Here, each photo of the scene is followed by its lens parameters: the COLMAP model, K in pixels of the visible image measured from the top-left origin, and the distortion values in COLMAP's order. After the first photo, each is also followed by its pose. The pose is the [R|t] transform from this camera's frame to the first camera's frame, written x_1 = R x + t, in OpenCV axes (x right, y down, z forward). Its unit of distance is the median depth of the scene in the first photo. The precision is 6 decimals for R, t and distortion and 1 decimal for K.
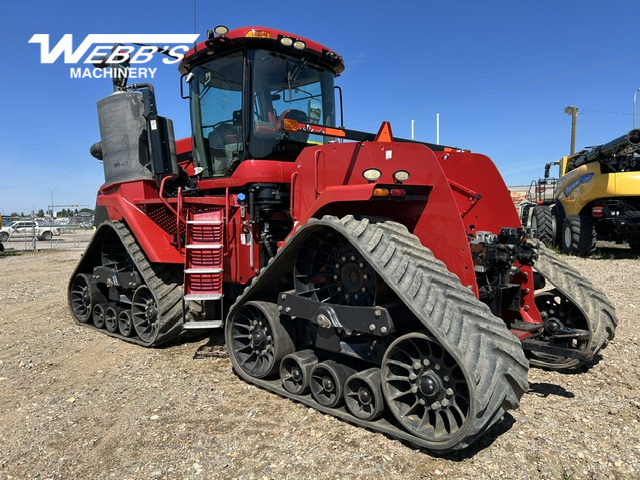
lens RADIAL K [[483.3, 0, 317.2], [0, 483.3, 235.0], [0, 0, 1]] dist [0.051101, -0.056416]
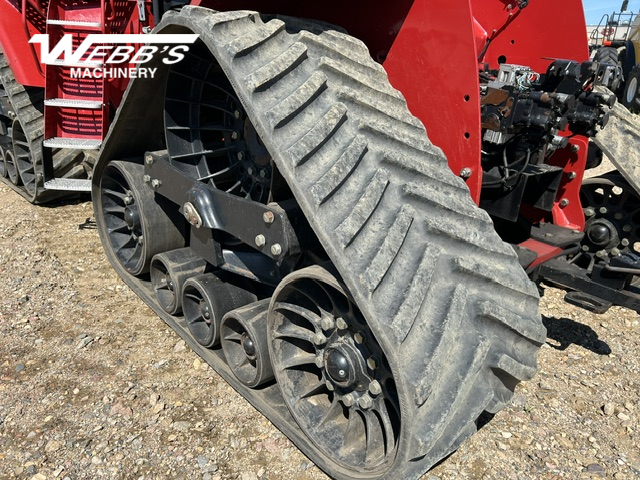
lens RADIAL K [[483.3, 0, 317.2], [0, 483.3, 235.0], [0, 0, 1]] dist [0.051101, -0.056416]
pose [[0.995648, 0.082392, -0.043550, 0.172597], [-0.063948, 0.943946, 0.323847, 0.009362], [0.067791, -0.319653, 0.945107, 0.442989]]
